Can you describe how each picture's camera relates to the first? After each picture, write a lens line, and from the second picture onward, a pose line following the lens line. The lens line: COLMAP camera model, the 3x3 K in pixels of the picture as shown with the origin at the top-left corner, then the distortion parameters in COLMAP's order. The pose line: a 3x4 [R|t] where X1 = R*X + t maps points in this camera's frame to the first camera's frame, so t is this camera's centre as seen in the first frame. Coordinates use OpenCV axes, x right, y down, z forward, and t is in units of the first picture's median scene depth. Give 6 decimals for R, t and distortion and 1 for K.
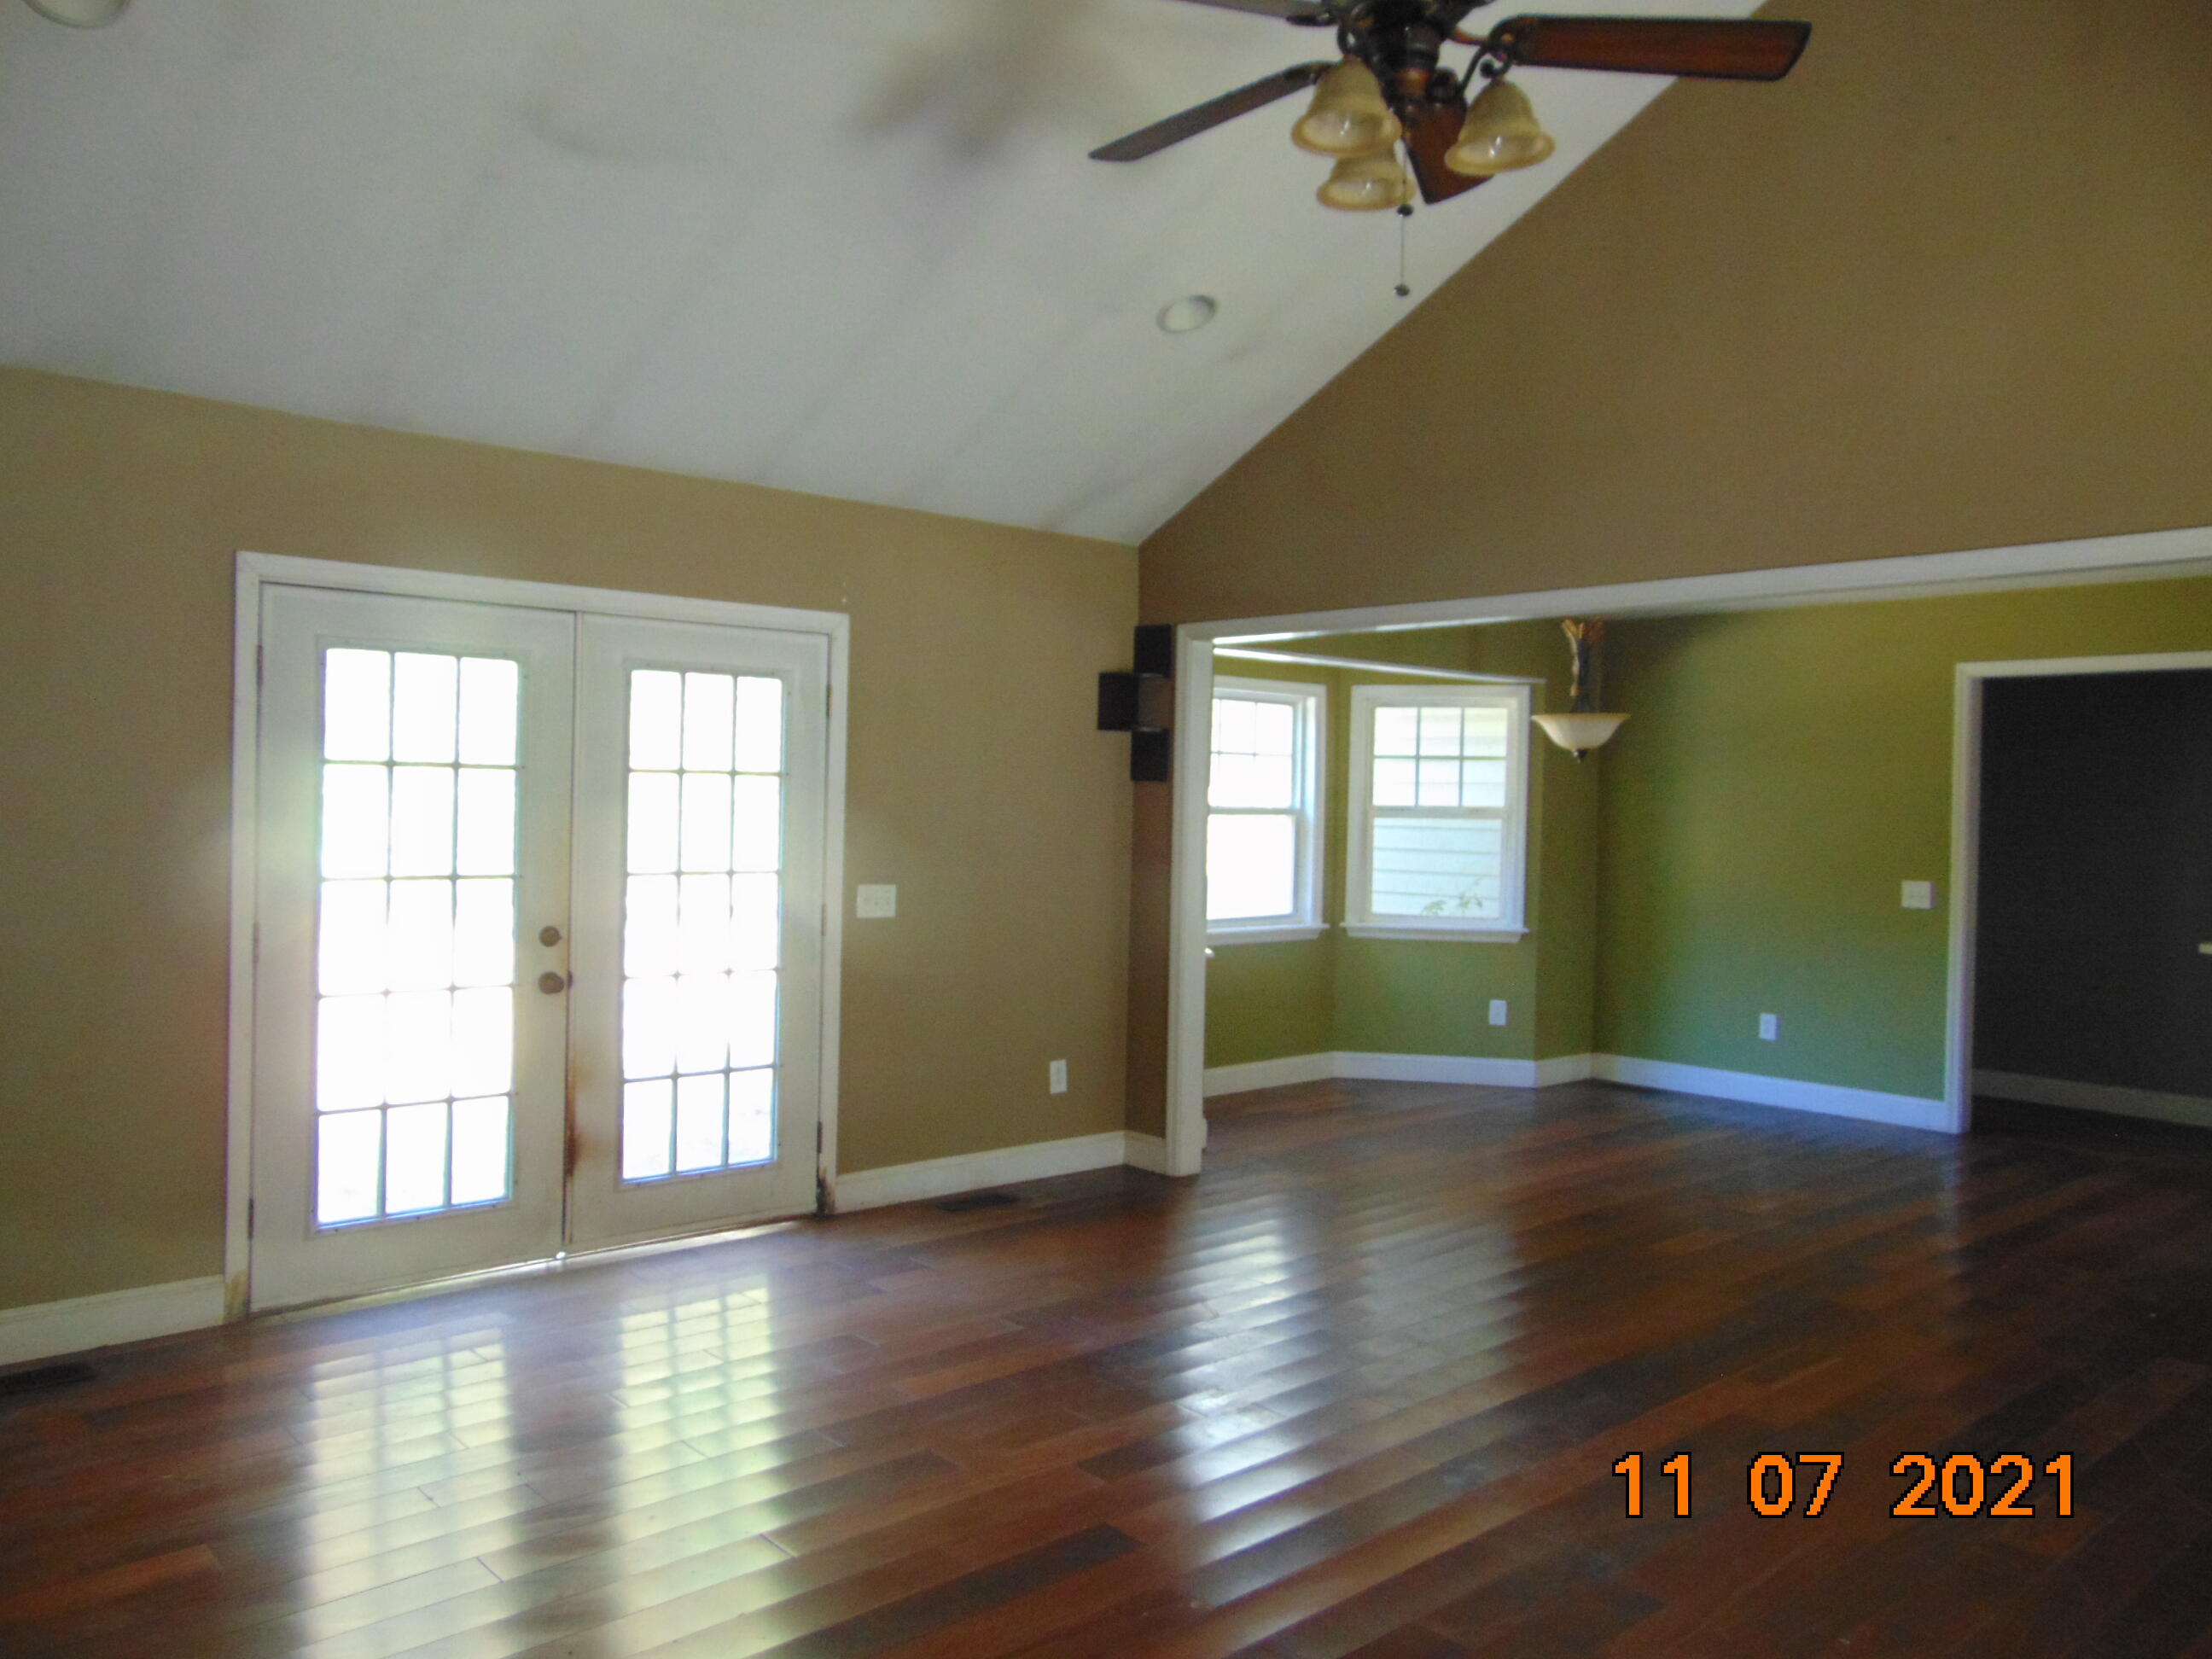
lens RADIAL K [[1663.6, 0, 1106.0], [0, 1663.6, 829.5], [0, 0, 1]] dist [-0.031809, 0.072176]
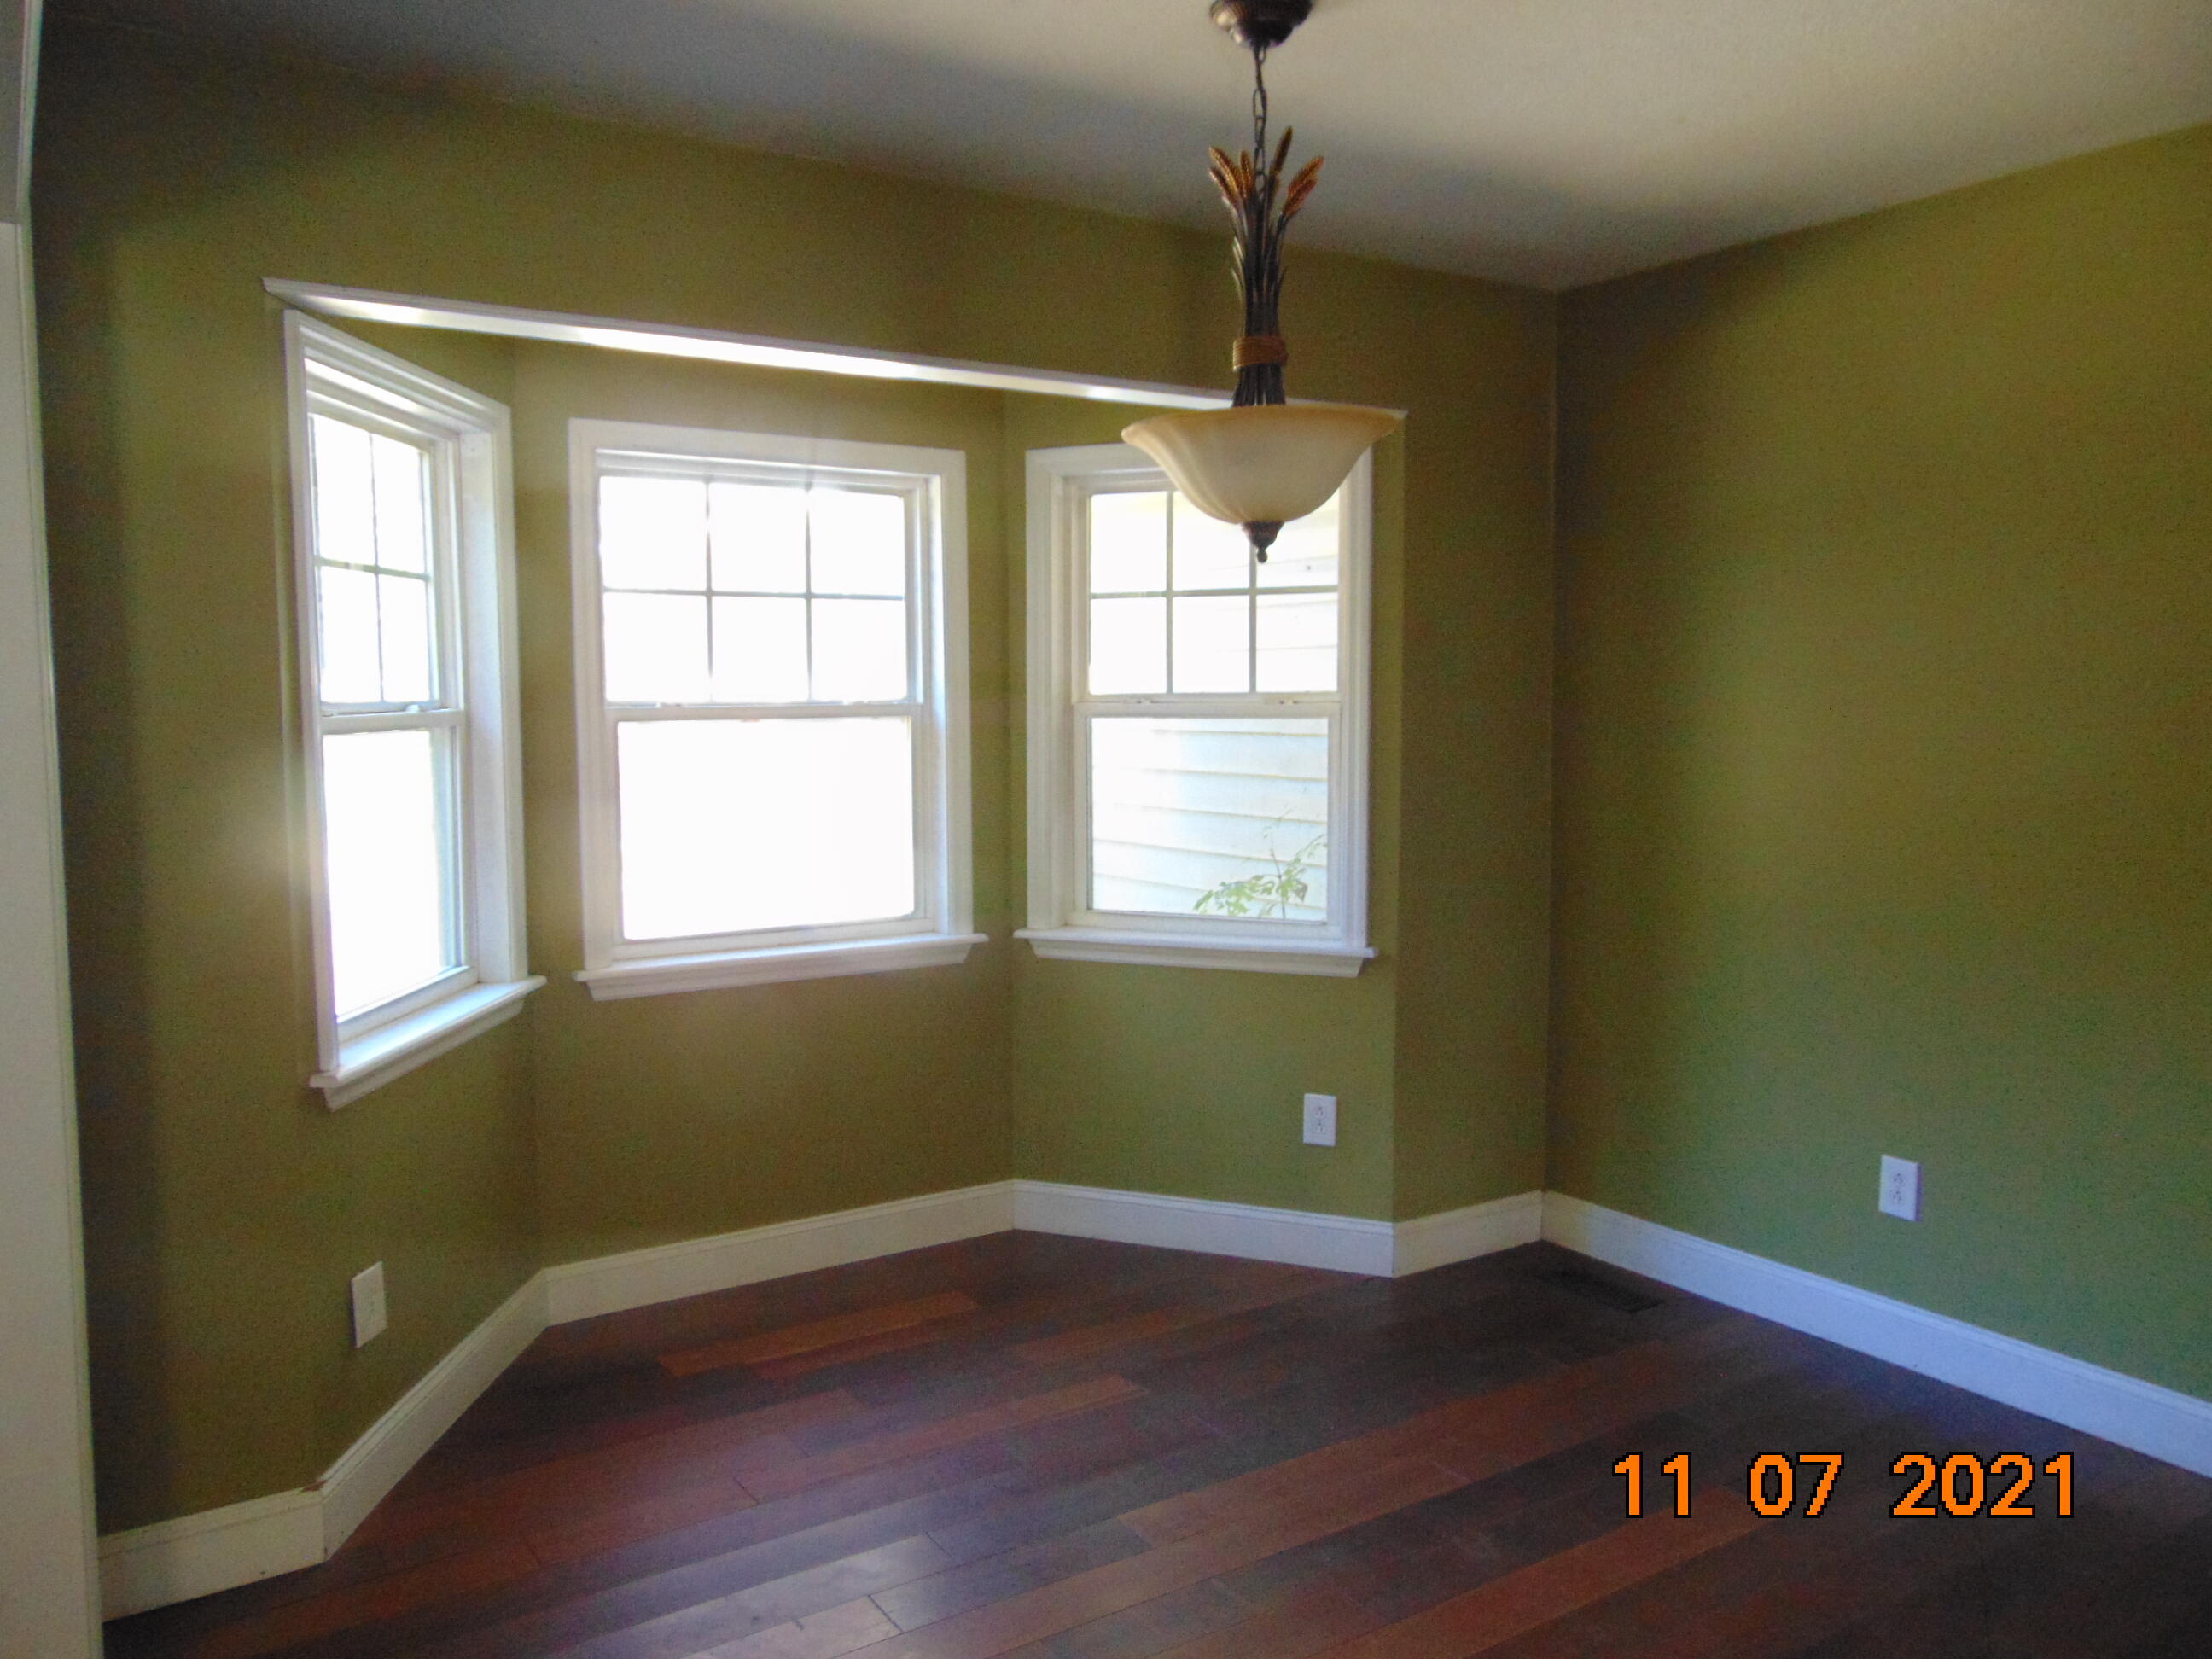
lens RADIAL K [[1663.6, 0, 1106.0], [0, 1663.6, 829.5], [0, 0, 1]] dist [-0.031809, 0.072176]
pose [[0.987910, -0.008790, -0.154777, 0.257555], [0.018609, 0.997896, 0.062103, -0.004926], [0.153905, -0.064233, 0.985996, 0.536870]]
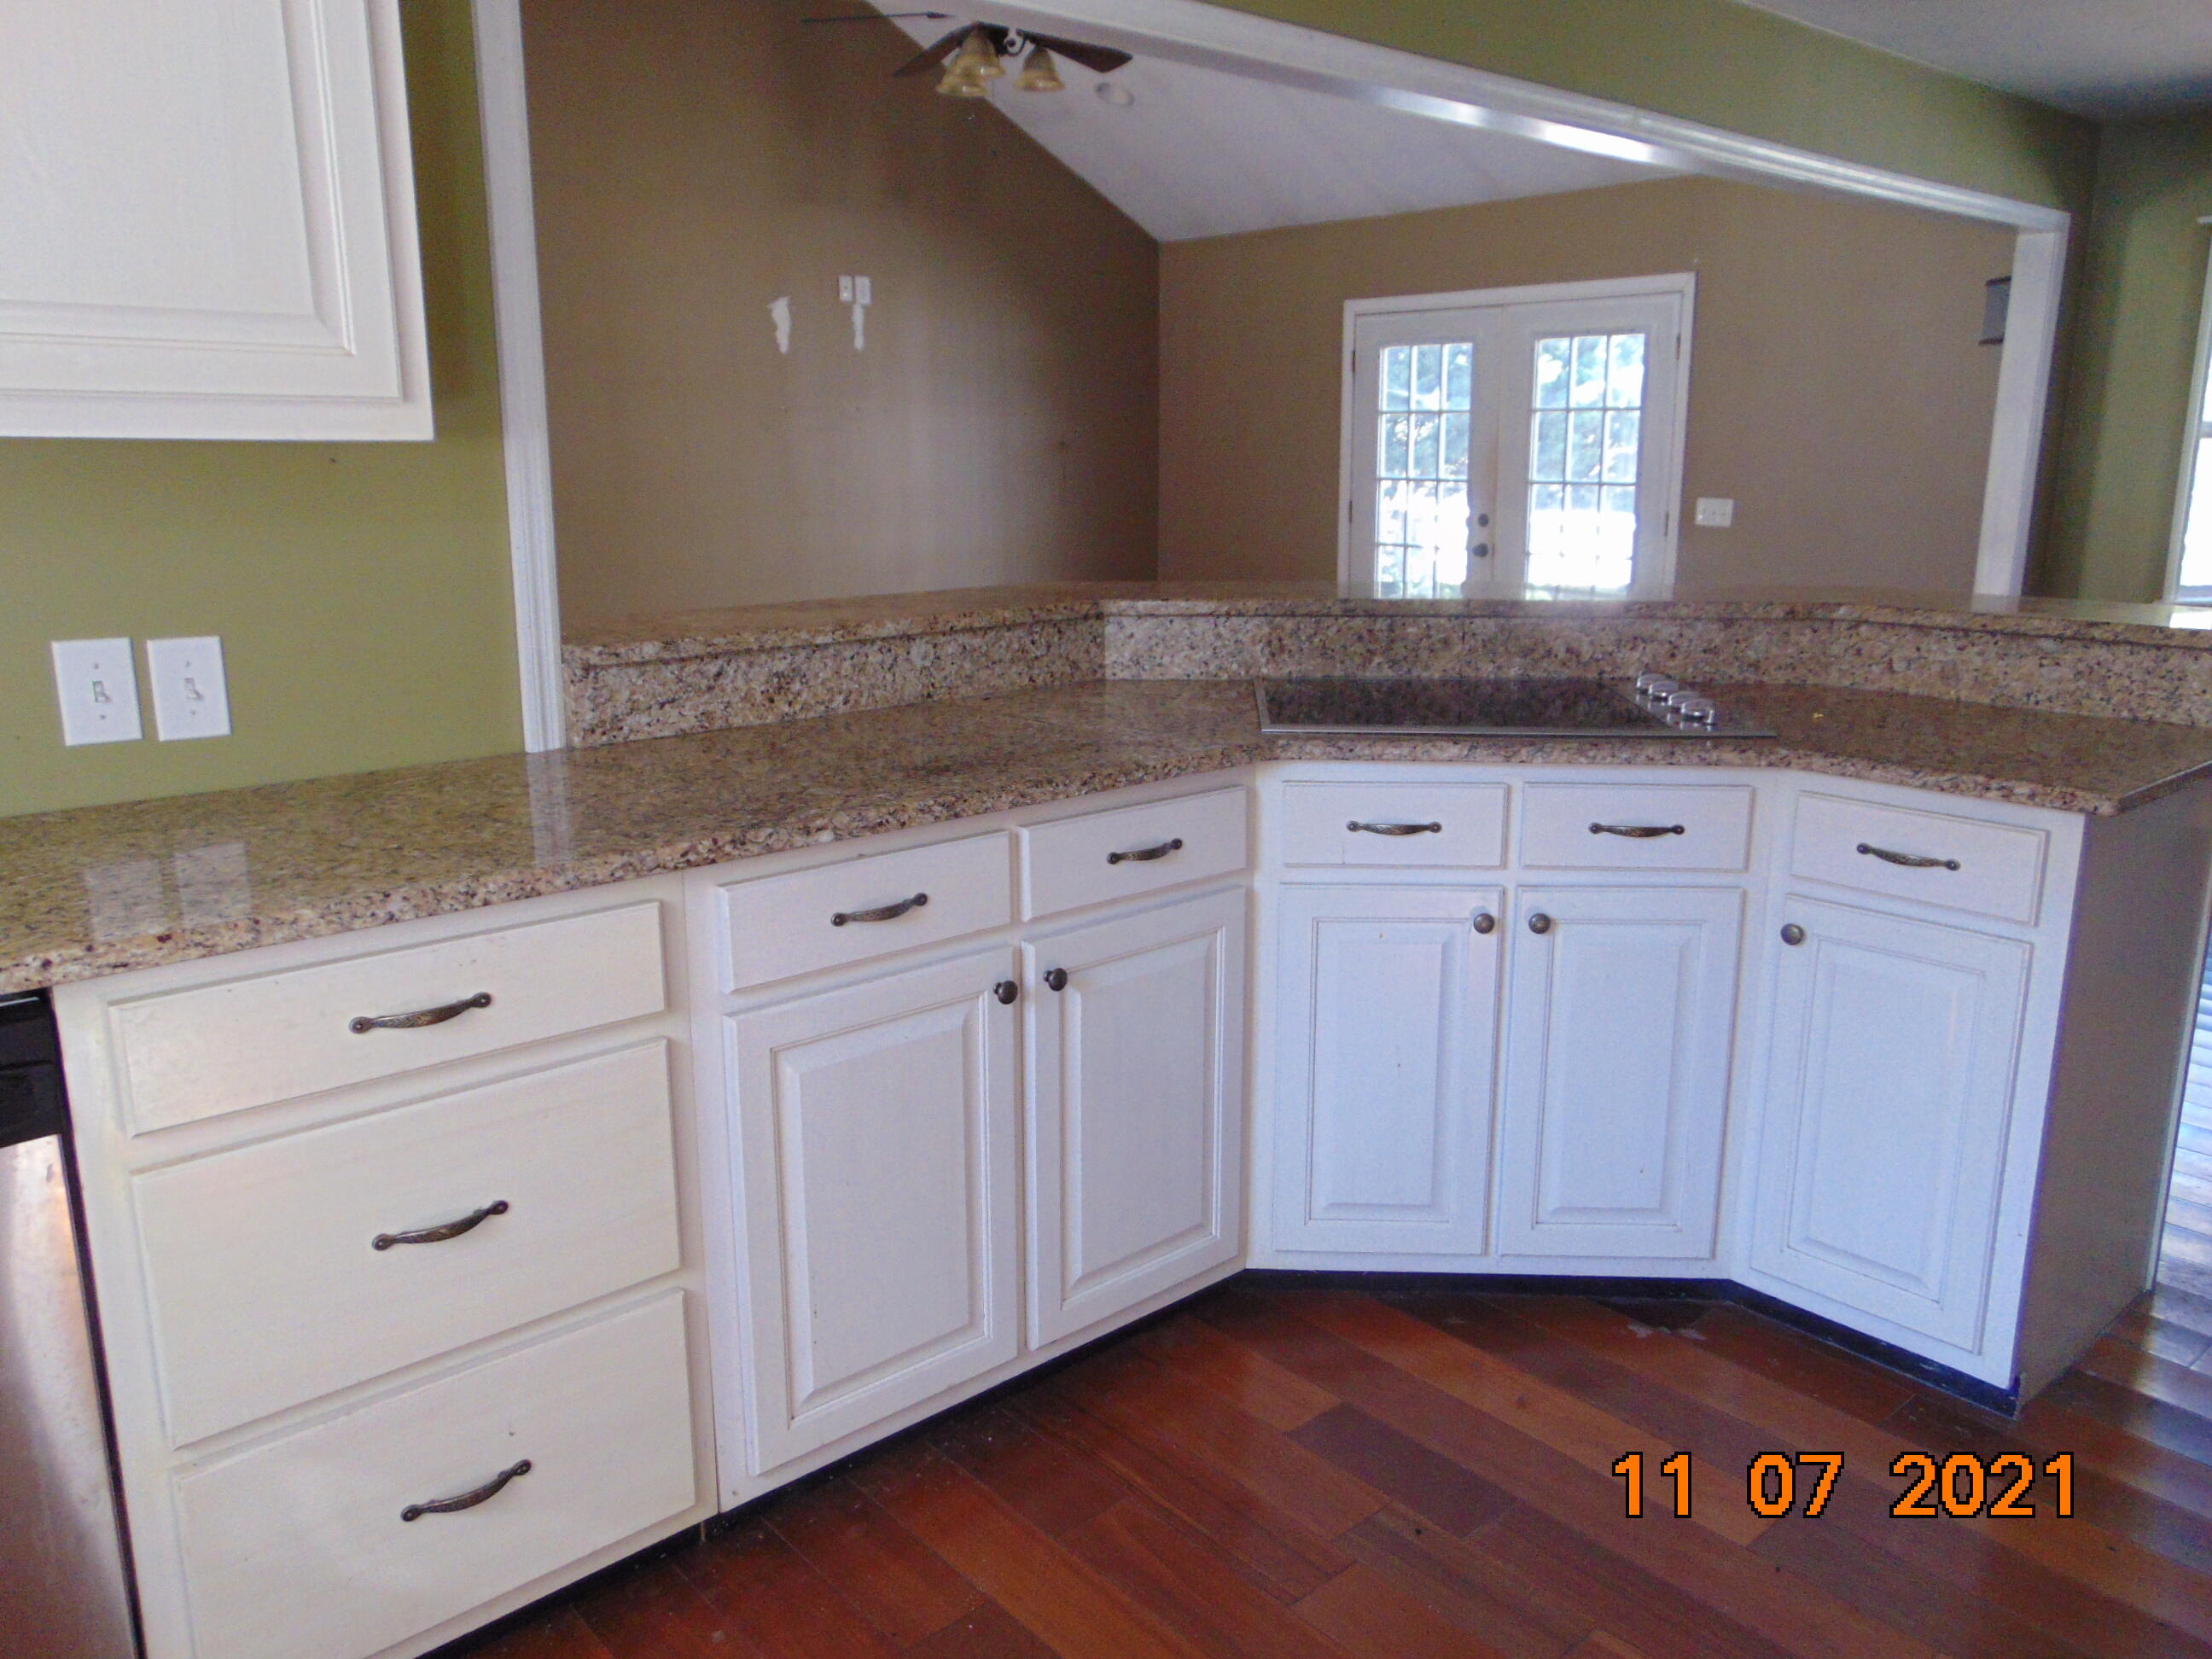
lens RADIAL K [[1663.6, 0, 1106.0], [0, 1663.6, 829.5], [0, 0, 1]] dist [-0.031809, 0.072176]
pose [[-0.008716, 0.210175, -0.977625, 0.773588], [-0.012881, 0.977557, 0.210275, 0.014629], [0.999879, 0.014426, -0.005813, 0.395614]]
